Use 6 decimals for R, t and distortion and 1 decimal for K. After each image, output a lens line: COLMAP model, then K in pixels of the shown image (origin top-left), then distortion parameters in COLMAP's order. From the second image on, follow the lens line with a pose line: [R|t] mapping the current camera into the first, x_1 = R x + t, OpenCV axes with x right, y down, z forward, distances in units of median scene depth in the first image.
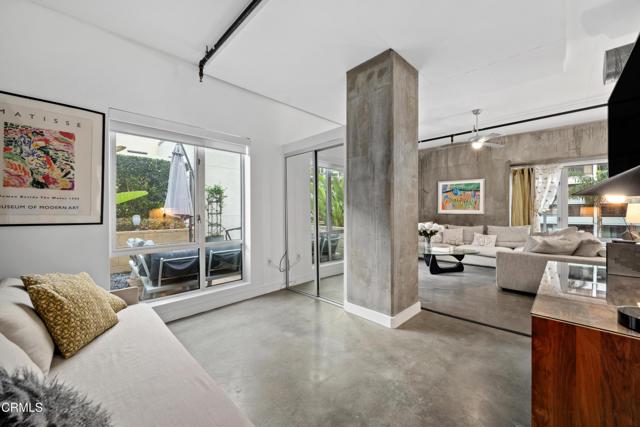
lens RADIAL K [[246.6, 0, 320.1], [0, 246.6, 210.9], [0, 0, 1]] dist [-0.002722, -0.000336]
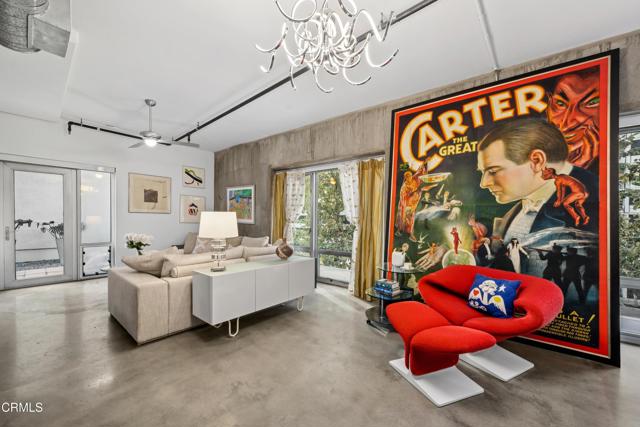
lens RADIAL K [[251.3, 0, 318.1], [0, 251.3, 224.4], [0, 0, 1]] dist [-0.002110, 0.000570]
pose [[0.997060, 0.010979, 0.075839, 0.977245], [-0.012446, 0.999744, 0.018889, -0.007030], [-0.075612, -0.019778, 0.996941, 0.081564]]
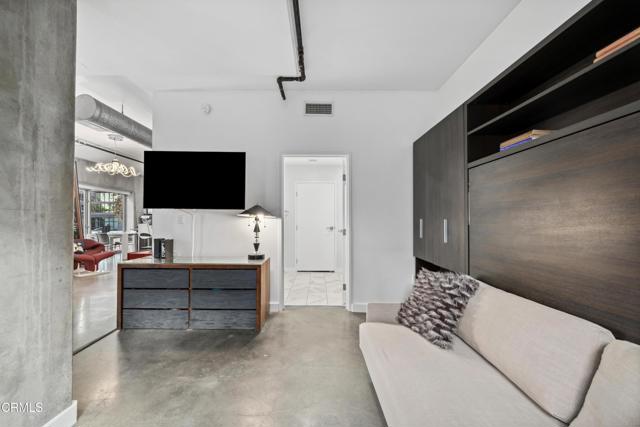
lens RADIAL K [[246.6, 0, 316.0], [0, 246.6, 217.7], [0, 0, 1]] dist [-0.002722, -0.000336]
pose [[-0.706976, 0.010299, 0.707163, -0.269055], [0.000791, 0.999905, -0.013772, -0.000202], [-0.707237, -0.009177, -0.706917, 0.511468]]
